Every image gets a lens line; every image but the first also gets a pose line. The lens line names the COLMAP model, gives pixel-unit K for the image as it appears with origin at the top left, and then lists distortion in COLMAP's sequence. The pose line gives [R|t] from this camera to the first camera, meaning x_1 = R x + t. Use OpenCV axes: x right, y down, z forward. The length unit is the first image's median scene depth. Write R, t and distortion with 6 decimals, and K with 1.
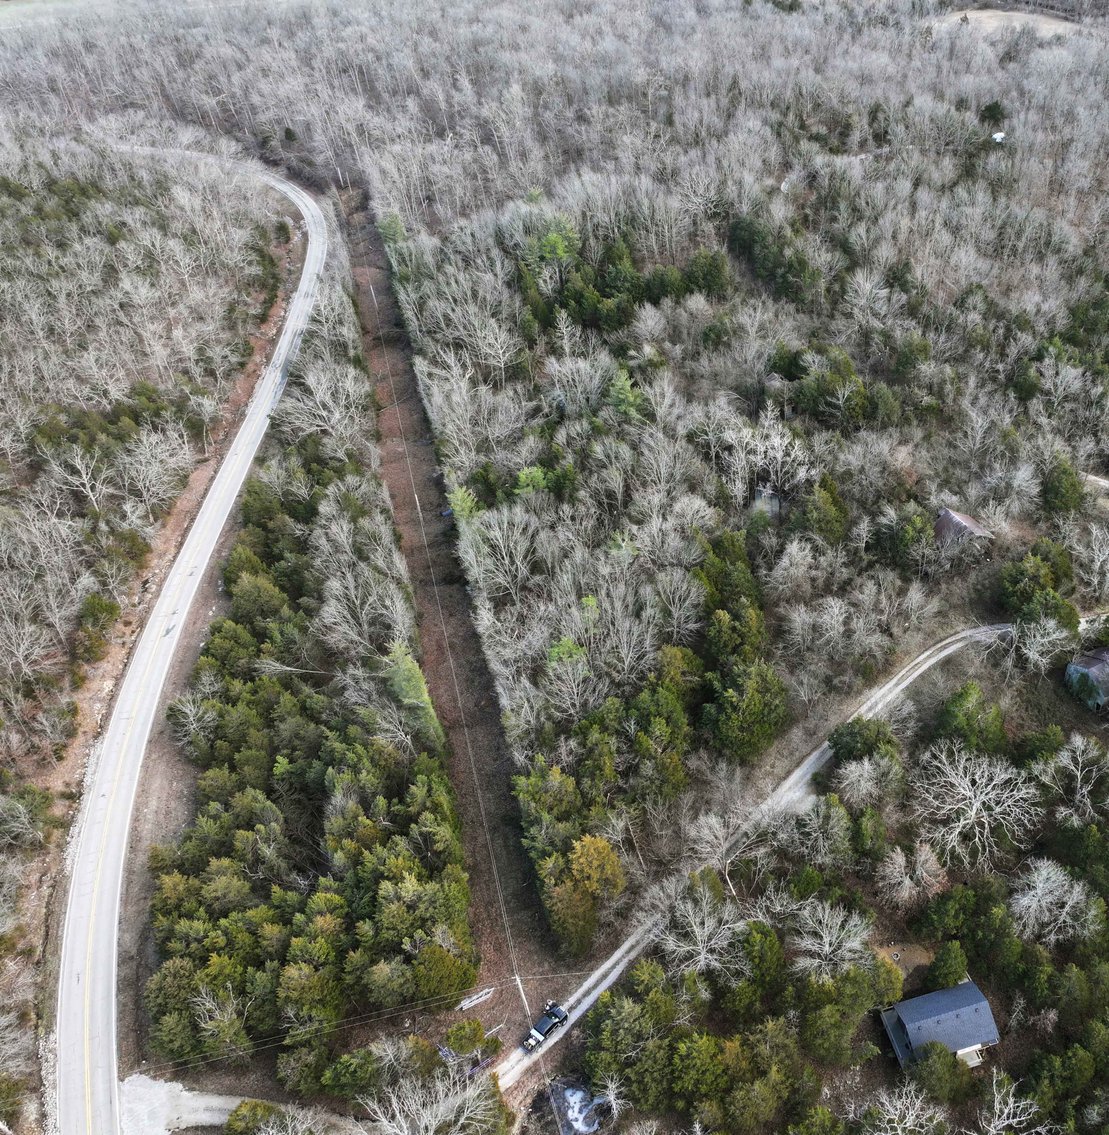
lens RADIAL K [[1061.0, 0, 758.1], [0, 1061.0, 578.2], [0, 0, 1]] dist [-0.003299, 0.020641]
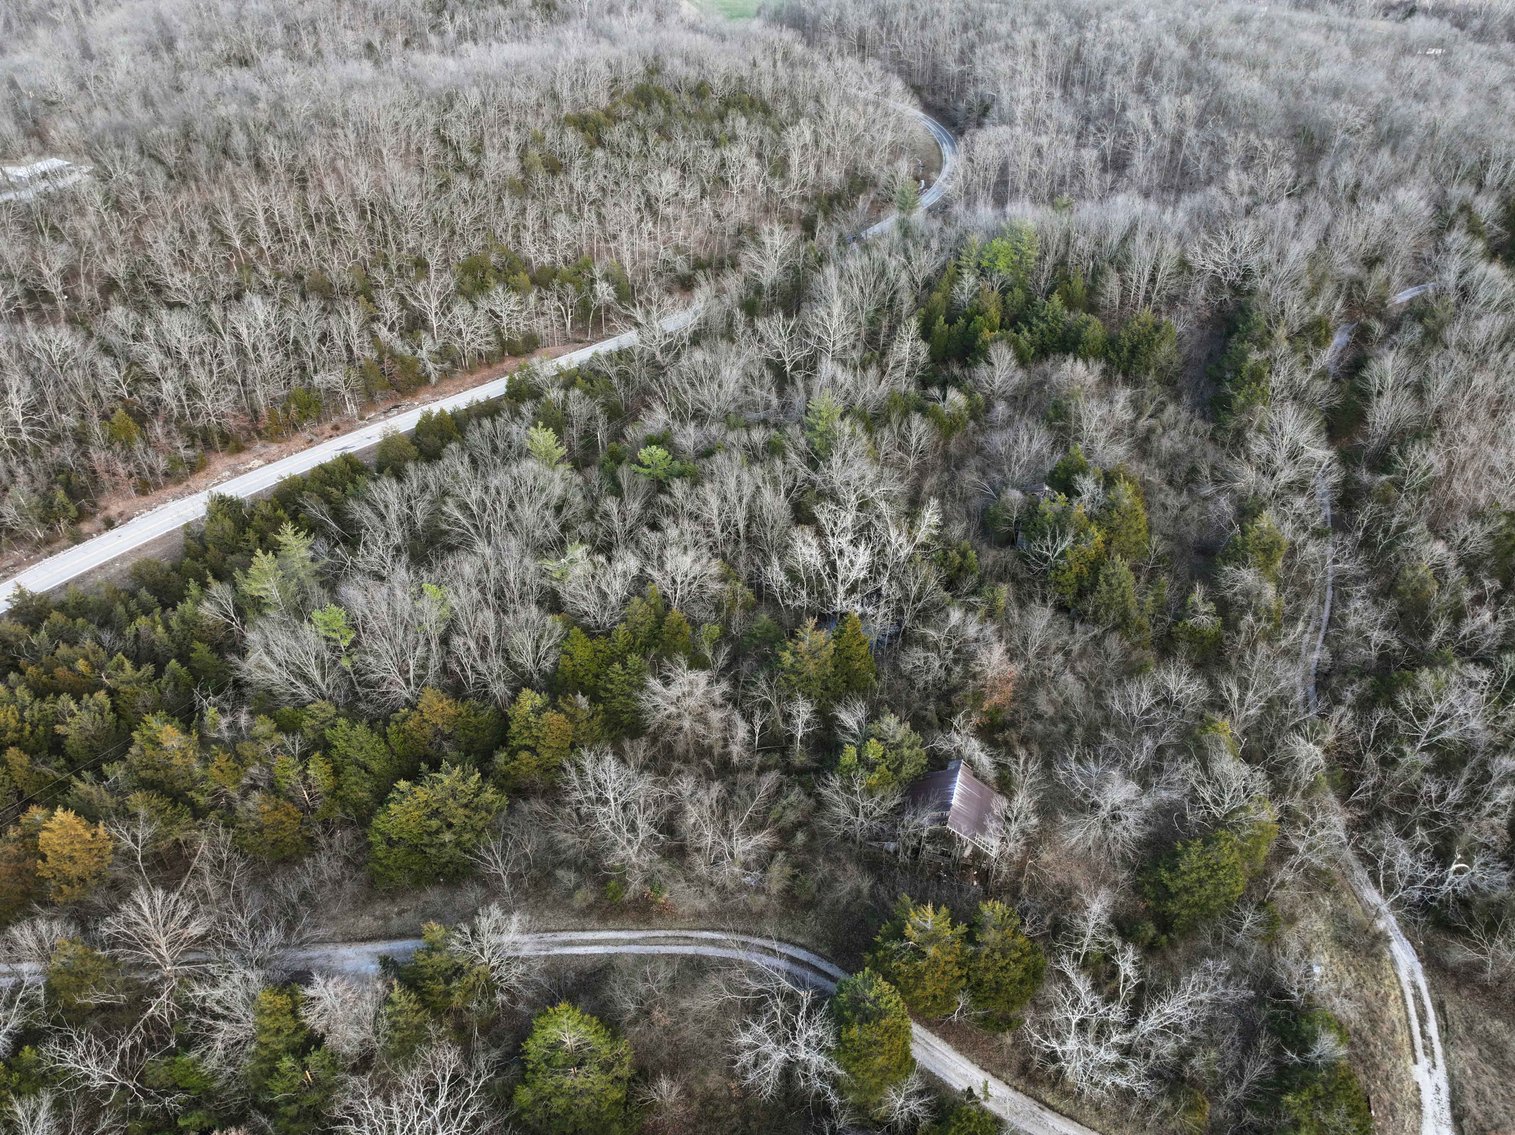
lens RADIAL K [[1062.7, 0, 757.5], [0, 1062.7, 567.5], [0, 0, 1]] dist [0.006551, 0.004656]
pose [[0.672022, 0.451958, -0.586617, 0.320308], [-0.477070, 0.870097, 0.123839, -0.144912], [0.566384, 0.196635, 0.800340, 0.360805]]
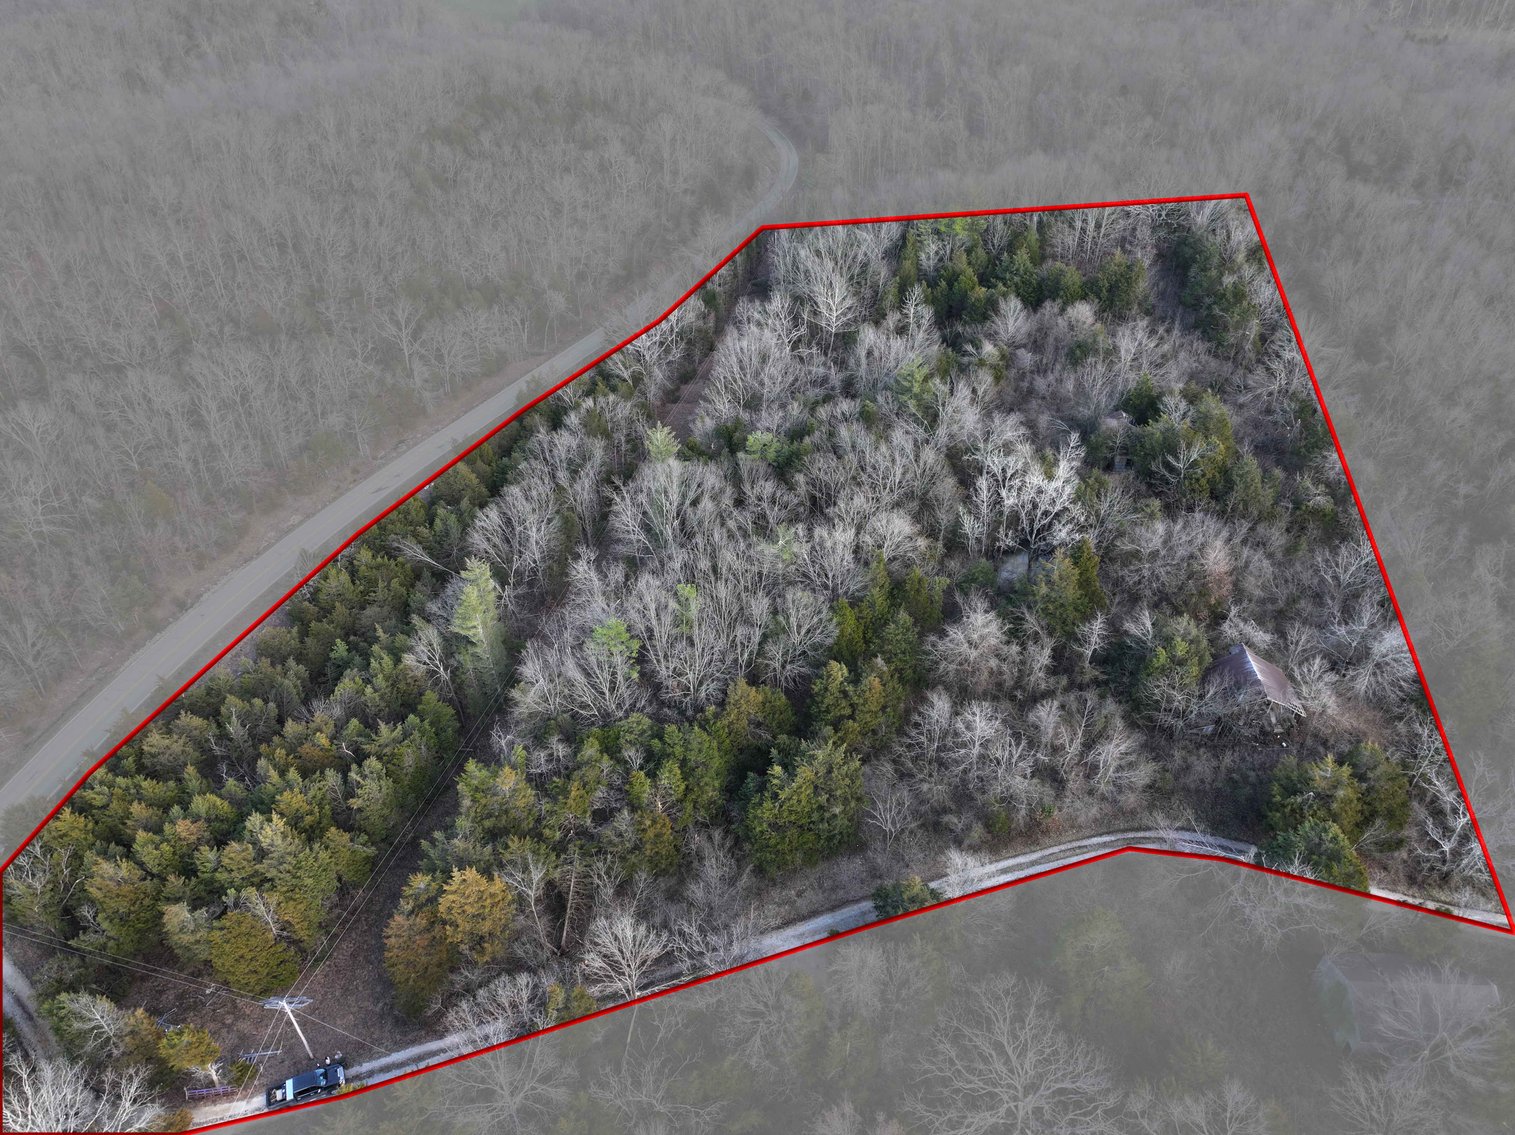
lens RADIAL K [[1062.7, 0, 757.5], [0, 1062.7, 567.5], [0, 0, 1]] dist [0.006551, 0.004656]
pose [[0.853672, 0.316932, -0.413278, 0.142988], [-0.334414, 0.941898, 0.031548, -0.025928], [0.399264, 0.111274, 0.910058, 0.220746]]
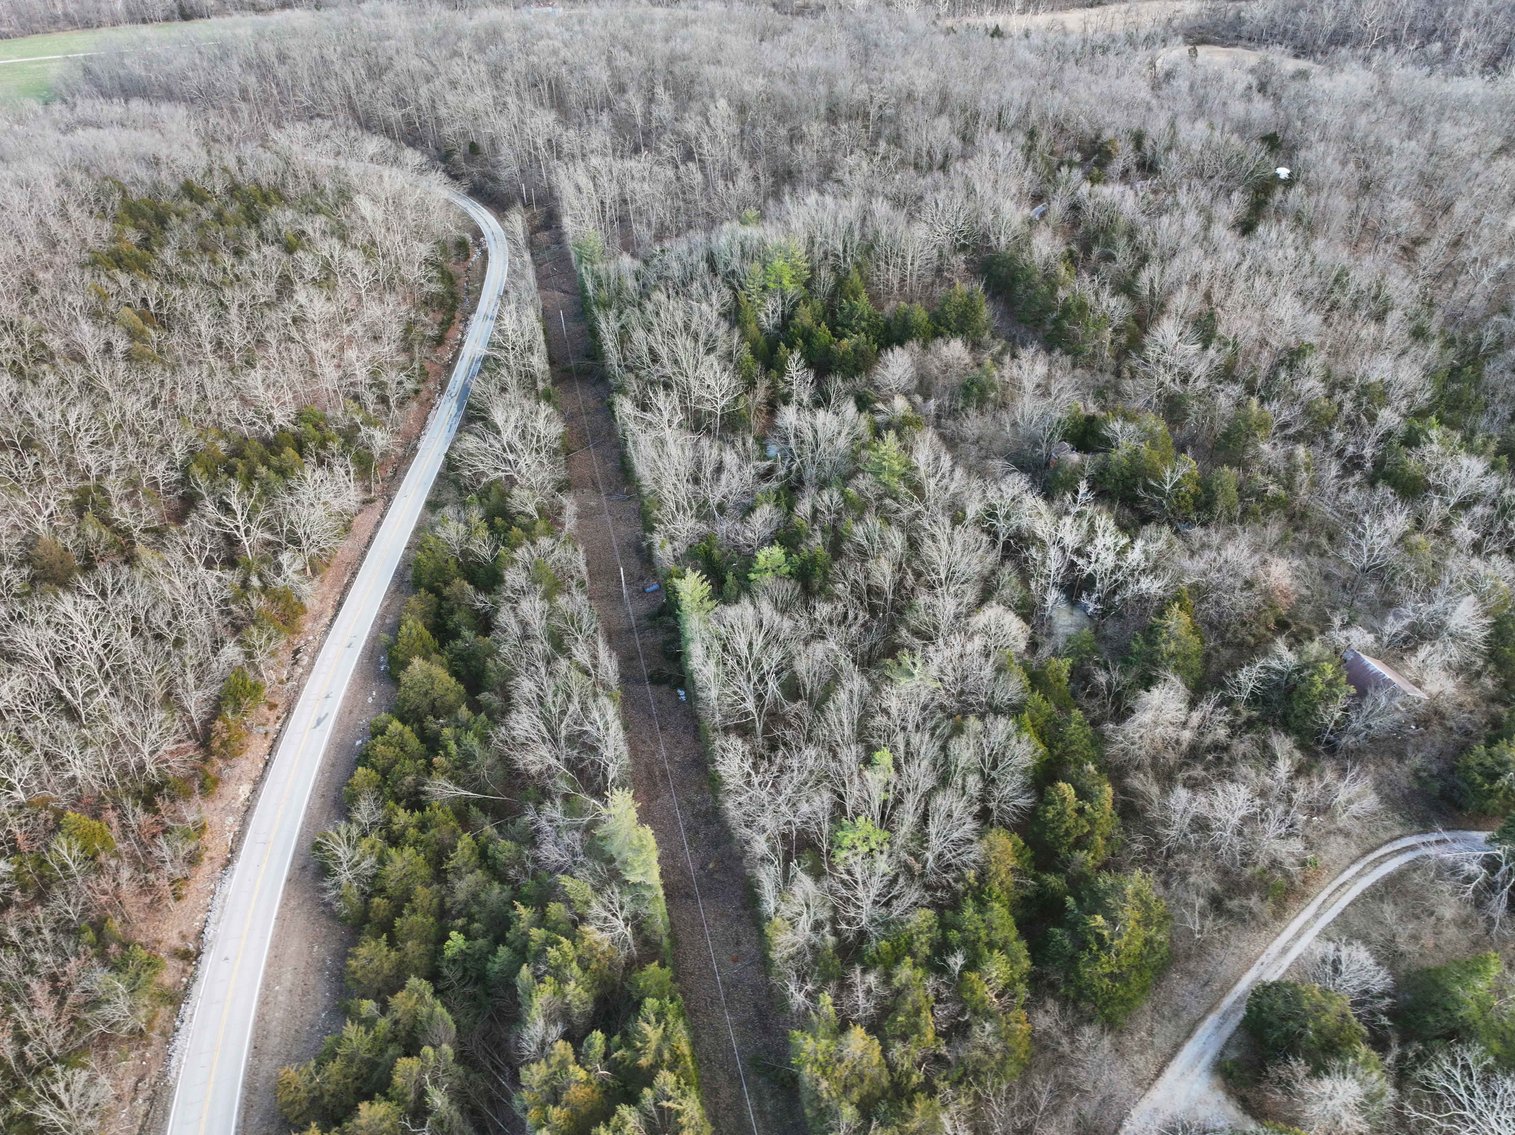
lens RADIAL K [[1062.7, 0, 757.5], [0, 1062.7, 567.5], [0, 0, 1]] dist [0.006551, 0.004656]
pose [[0.992352, 0.070507, -0.101326, -0.127881], [-0.074838, 0.996410, -0.039591, -0.051074], [0.098171, 0.046871, 0.994065, 0.187909]]
